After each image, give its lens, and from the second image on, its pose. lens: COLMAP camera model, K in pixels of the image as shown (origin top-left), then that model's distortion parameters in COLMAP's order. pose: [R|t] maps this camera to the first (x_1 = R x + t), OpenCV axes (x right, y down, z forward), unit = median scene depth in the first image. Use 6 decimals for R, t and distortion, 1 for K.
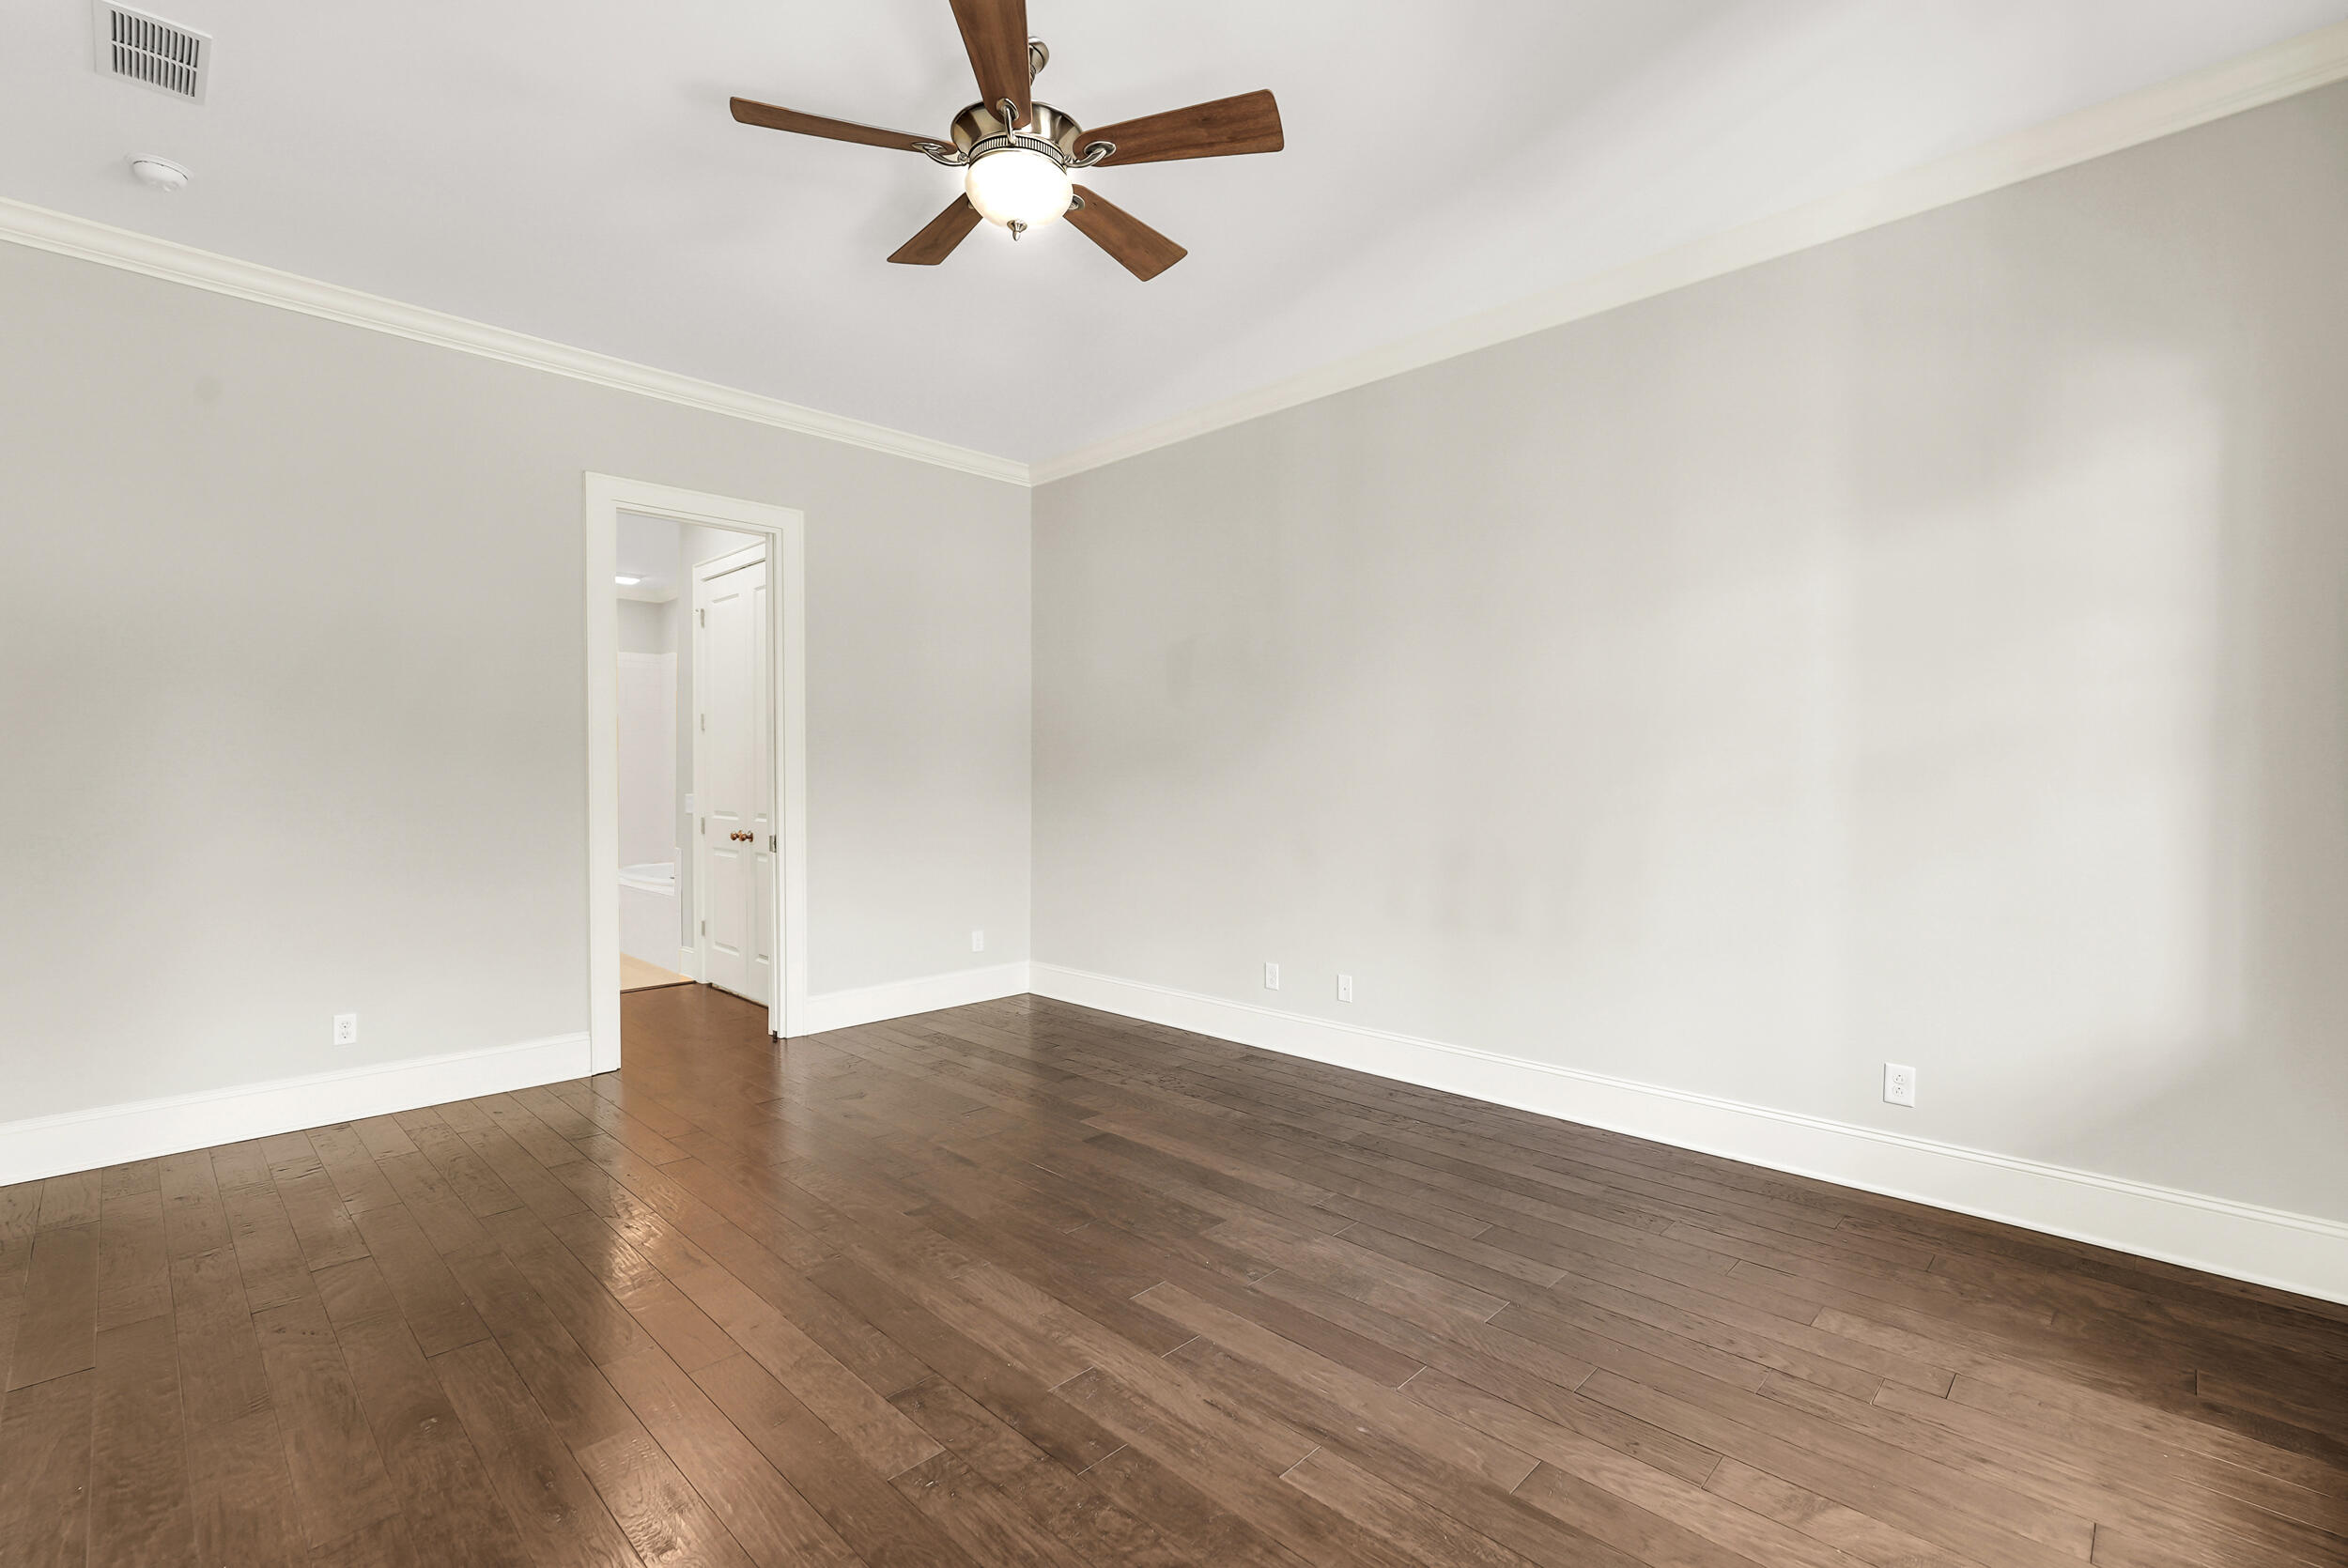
lens RADIAL K [[1038.8, 0, 1164.4], [0, 1038.8, 790.8], [0, 0, 1]] dist [-0.002731, -0.000040]
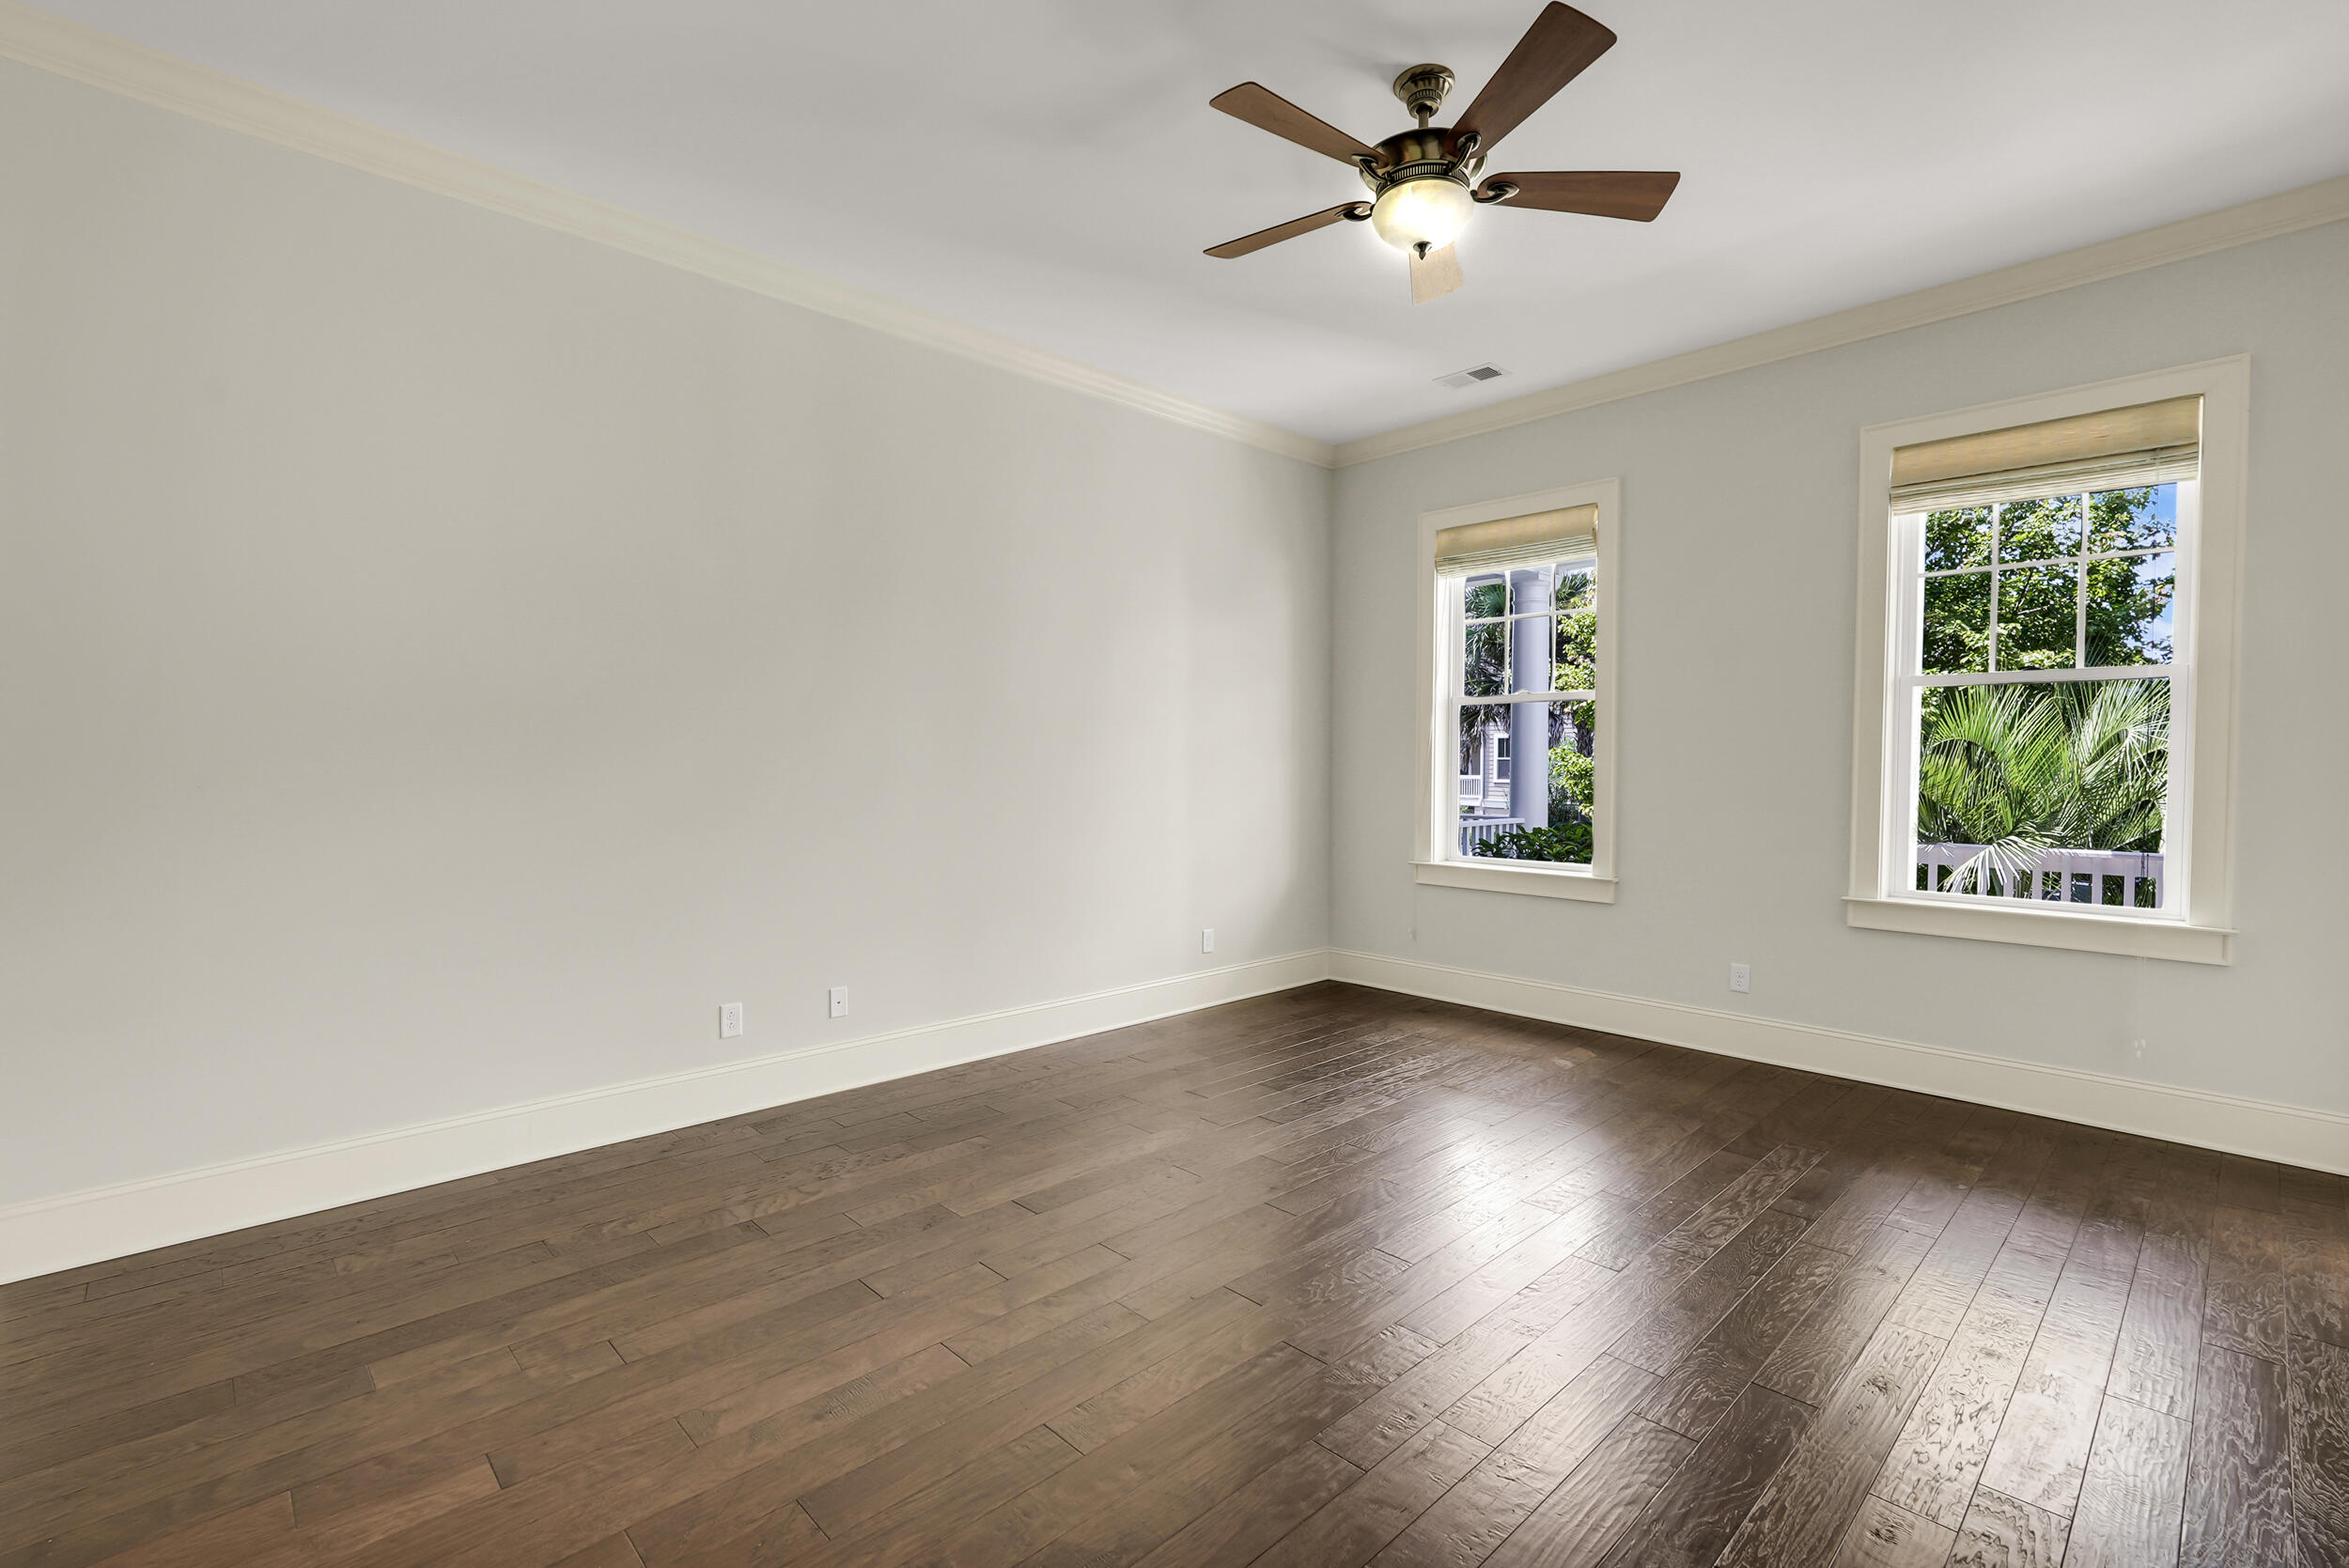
lens RADIAL K [[1039.3, 0, 1164.9], [0, 1039.3, 790.8], [0, 0, 1]] dist [-0.002731, -0.000040]
pose [[0.037999, -0.027971, 0.998886, -0.724740], [0.015661, 0.999502, 0.027392, -0.007957], [-0.999155, 0.014602, 0.038419, 0.725149]]
